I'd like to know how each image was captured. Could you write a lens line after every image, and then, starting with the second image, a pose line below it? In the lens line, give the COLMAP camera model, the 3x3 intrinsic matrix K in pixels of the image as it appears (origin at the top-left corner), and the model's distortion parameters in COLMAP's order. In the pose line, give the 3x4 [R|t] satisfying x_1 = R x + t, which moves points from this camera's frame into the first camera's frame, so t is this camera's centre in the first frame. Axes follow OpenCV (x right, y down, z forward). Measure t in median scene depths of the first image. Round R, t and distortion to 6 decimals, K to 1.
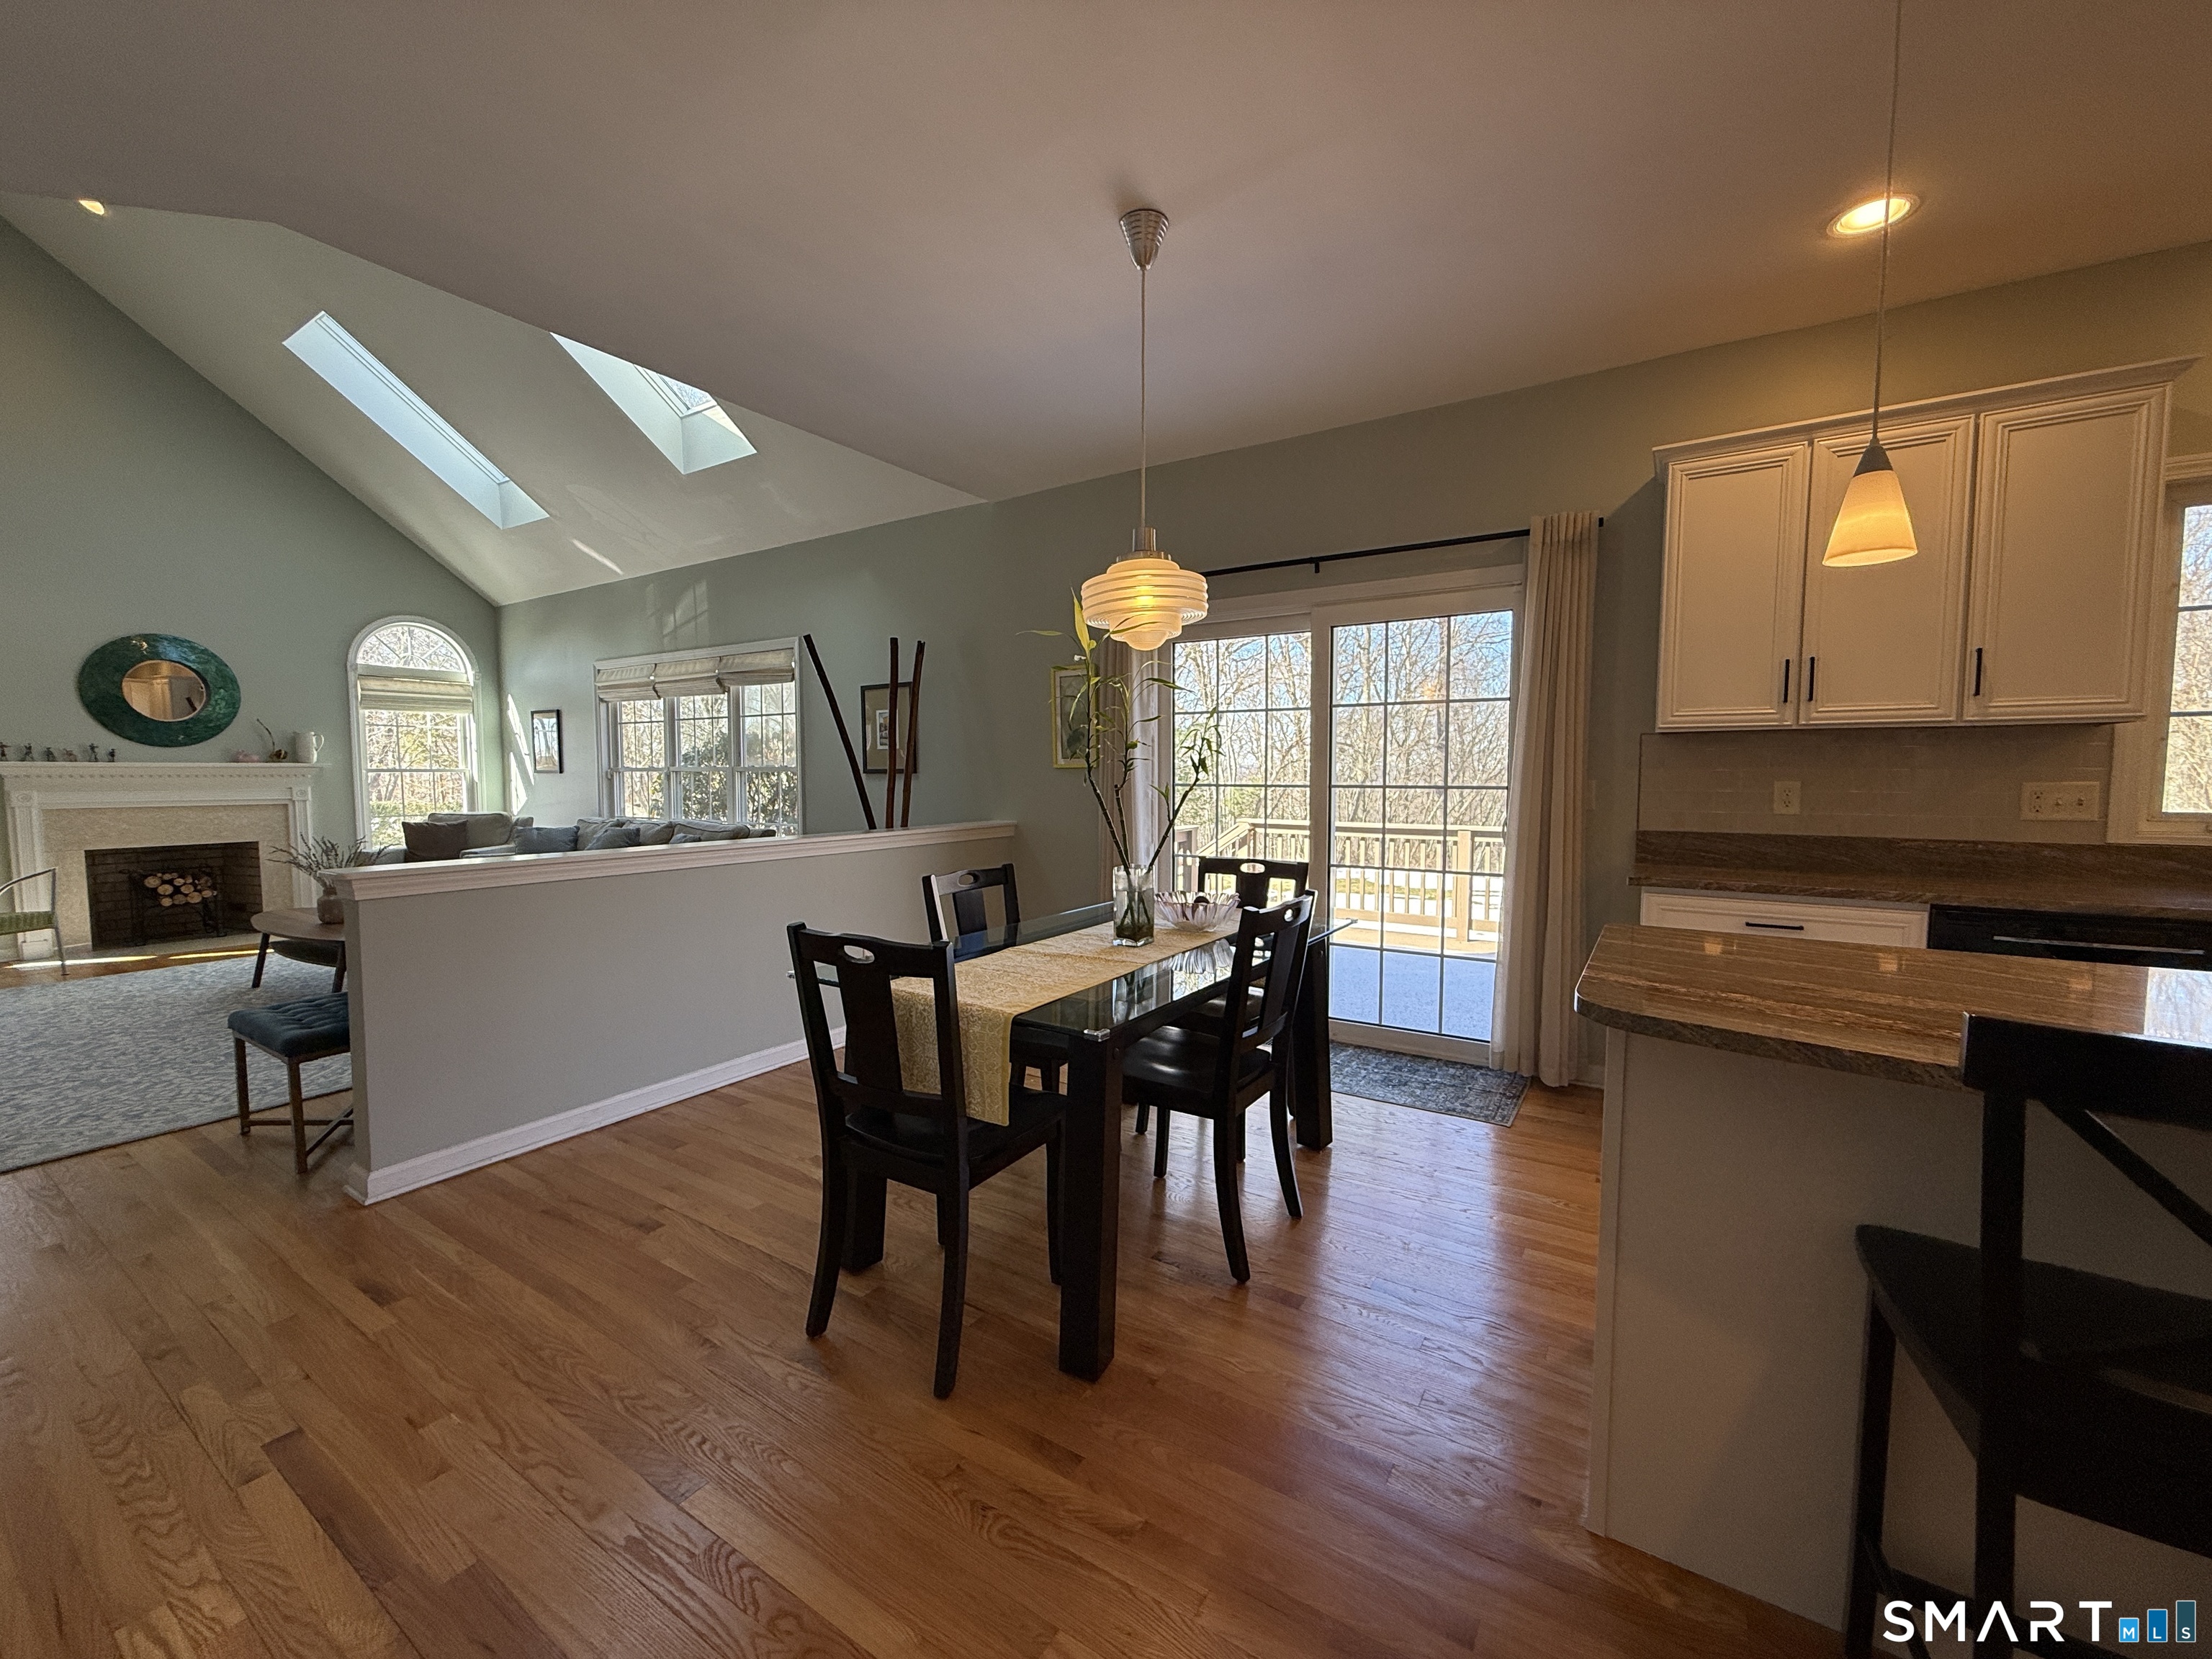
lens RADIAL K [[882.5, 0, 1105.3], [0, 882.5, 829.5], [0, 0, 1]] dist [-0.000115, 0.000177]
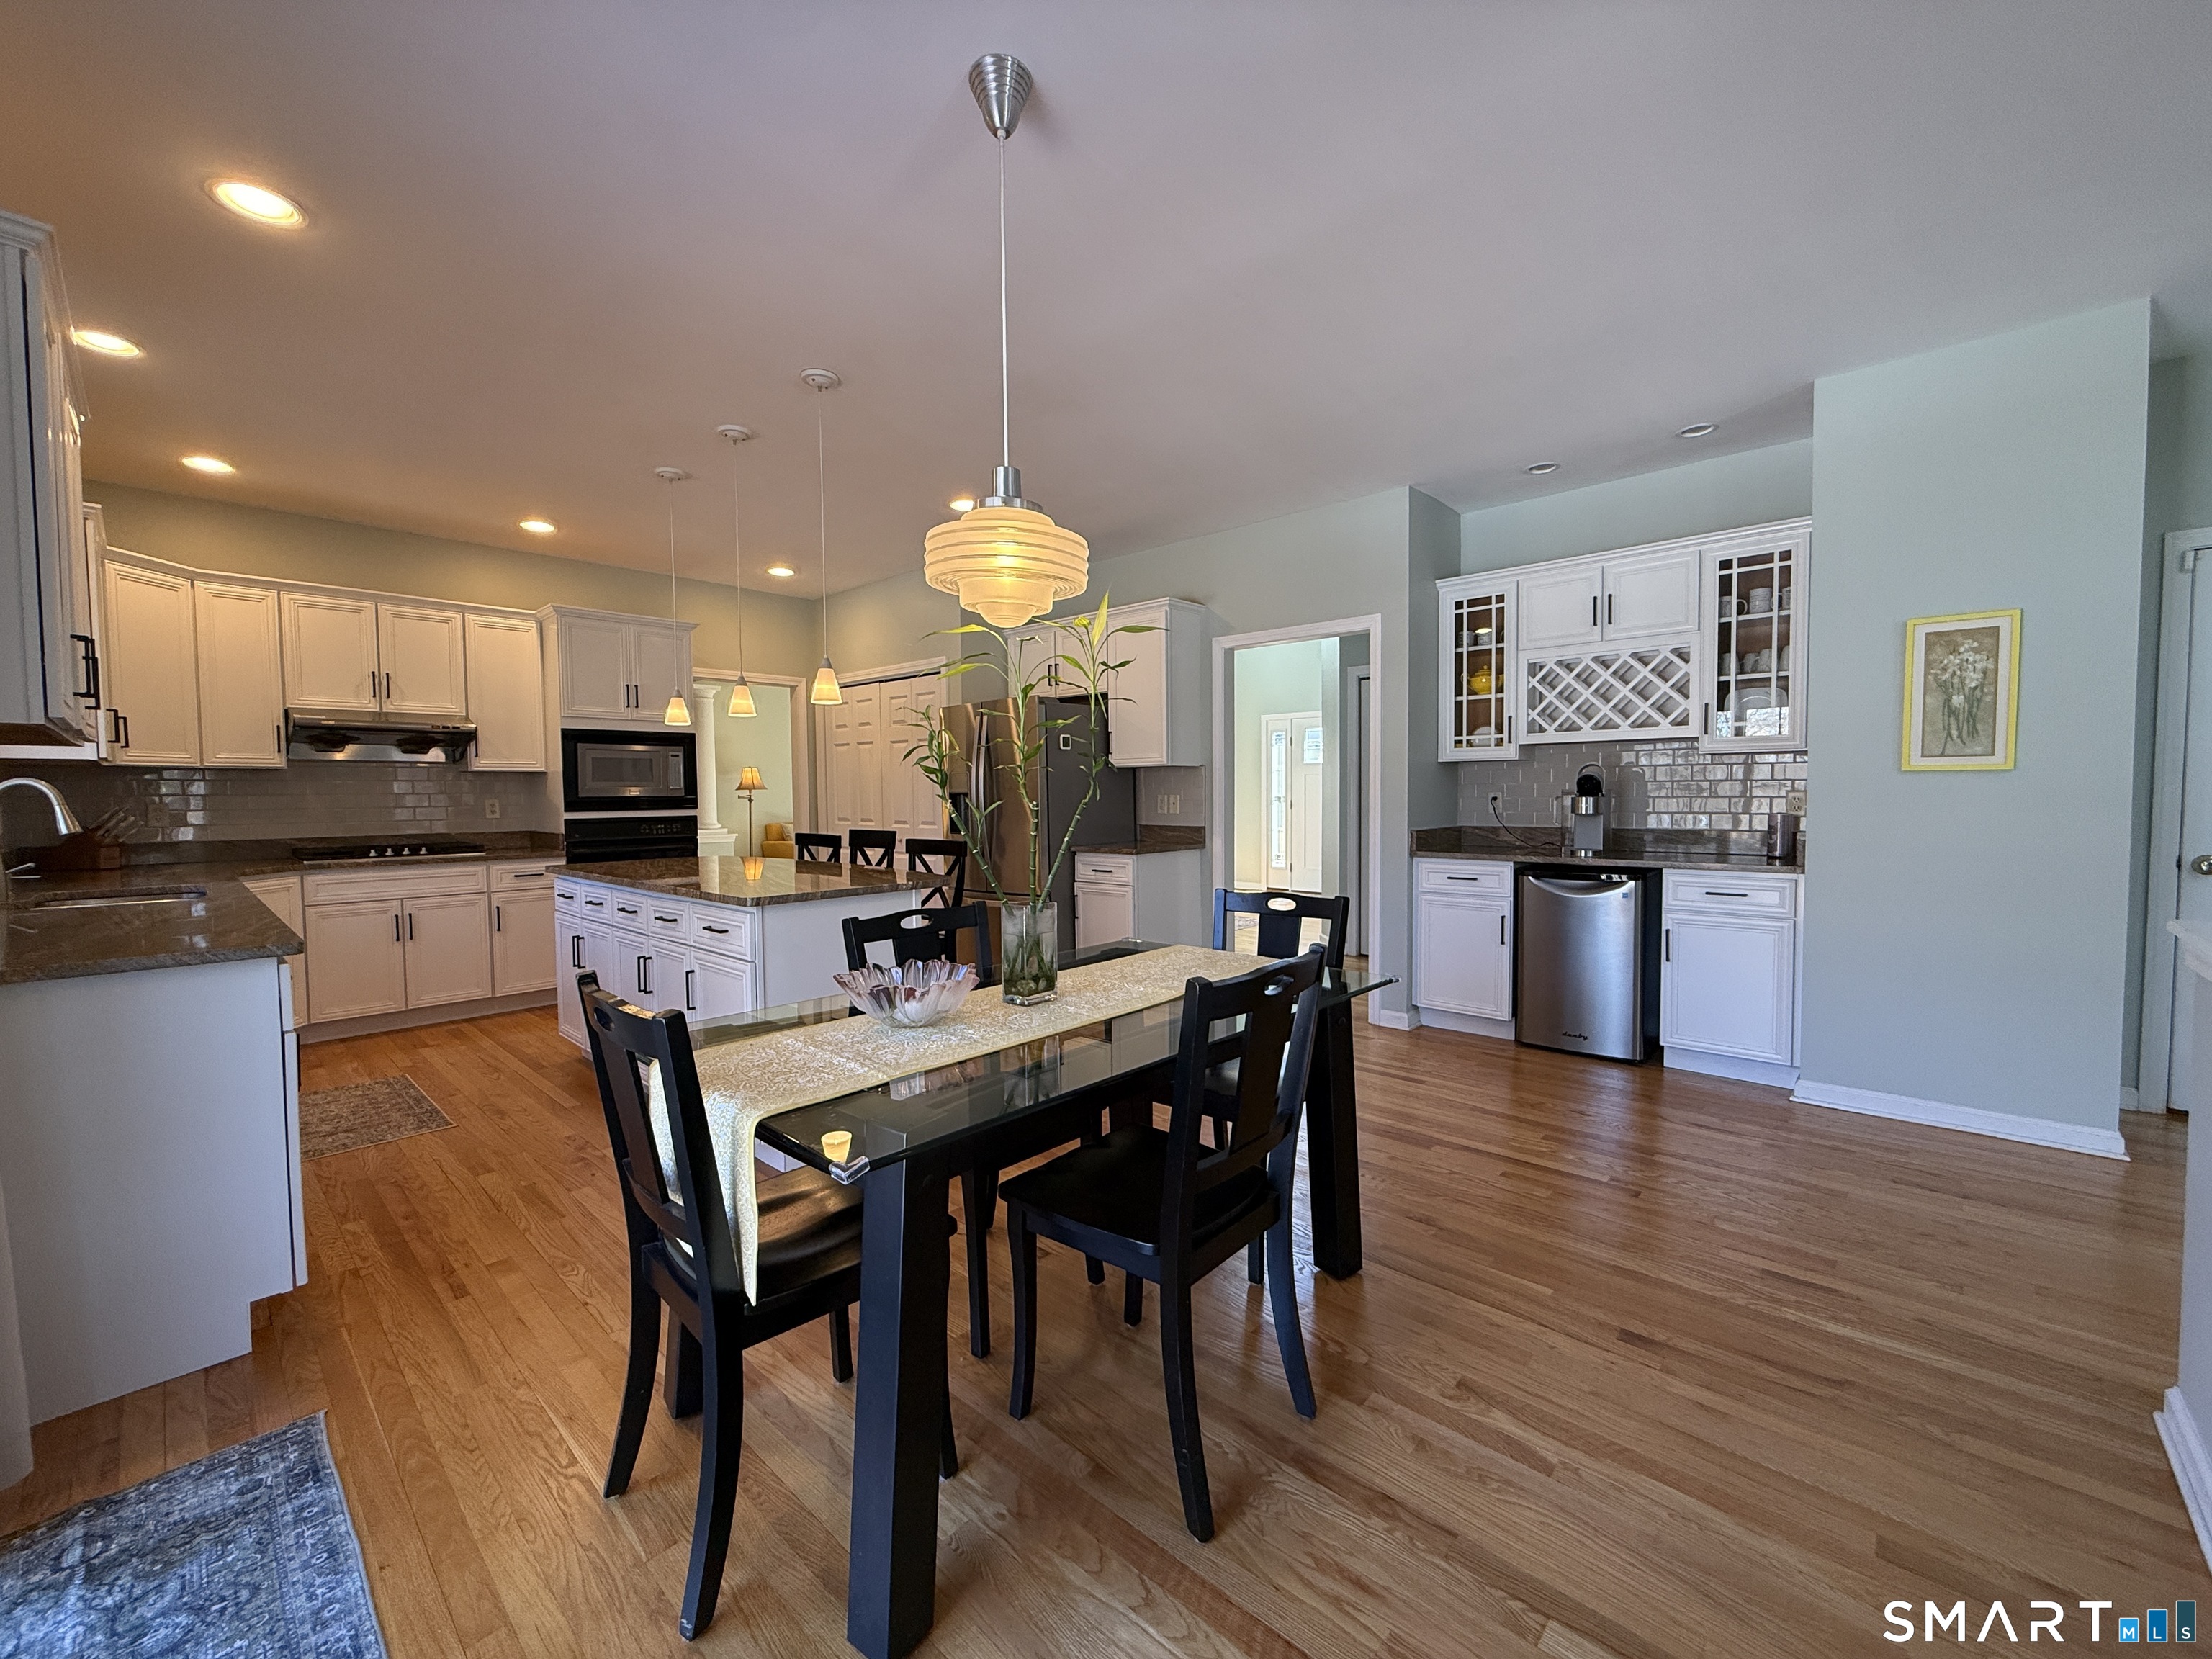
lens RADIAL K [[882.5, 0, 1104.9], [0, 882.5, 829.5], [0, 0, 1]] dist [-0.000115, 0.000177]
pose [[-0.984420, 0.002695, 0.175811, -0.134901], [0.022084, 0.993860, 0.108420, -0.083355], [-0.174440, 0.110614, -0.978435, 1.348940]]
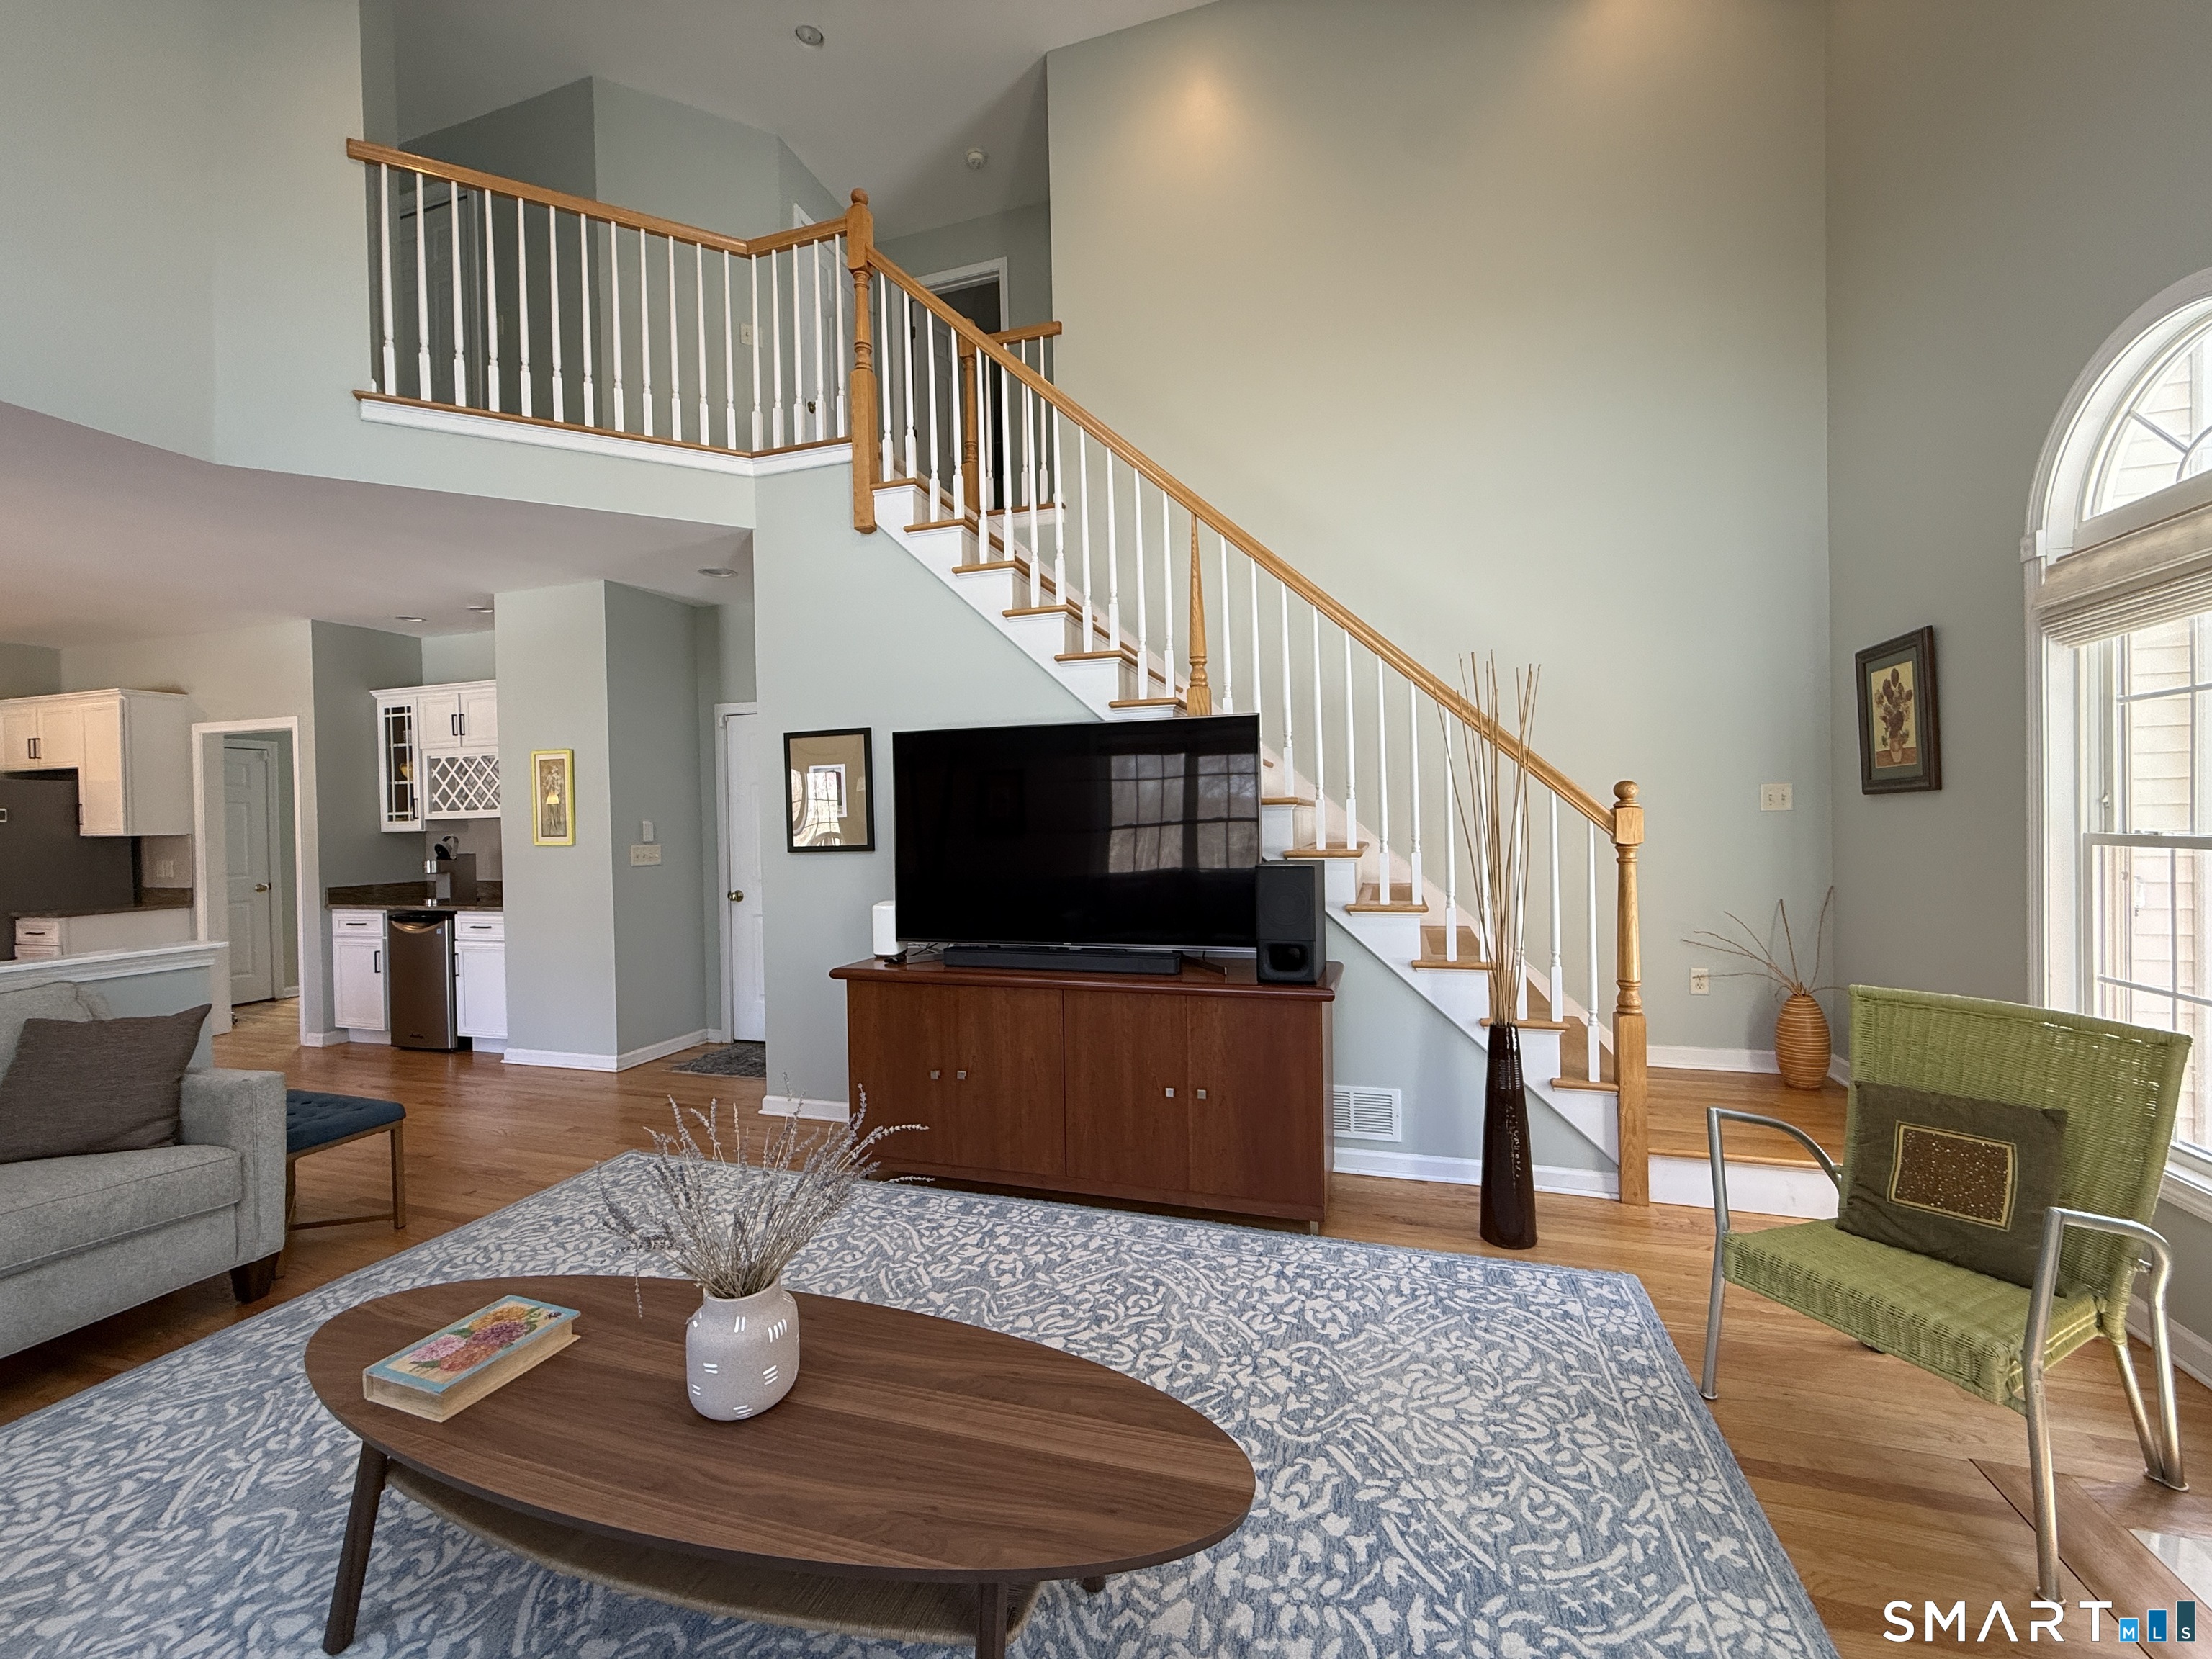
lens RADIAL K [[882.5, 0, 1106.2], [0, 882.5, 824.8], [0, 0, 1]] dist [-0.000115, 0.000177]
pose [[-0.964892, 0.020453, -0.261850, -1.390534], [0.002182, 0.997553, 0.069879, -0.164105], [0.262638, 0.066854, -0.962576, 1.991282]]
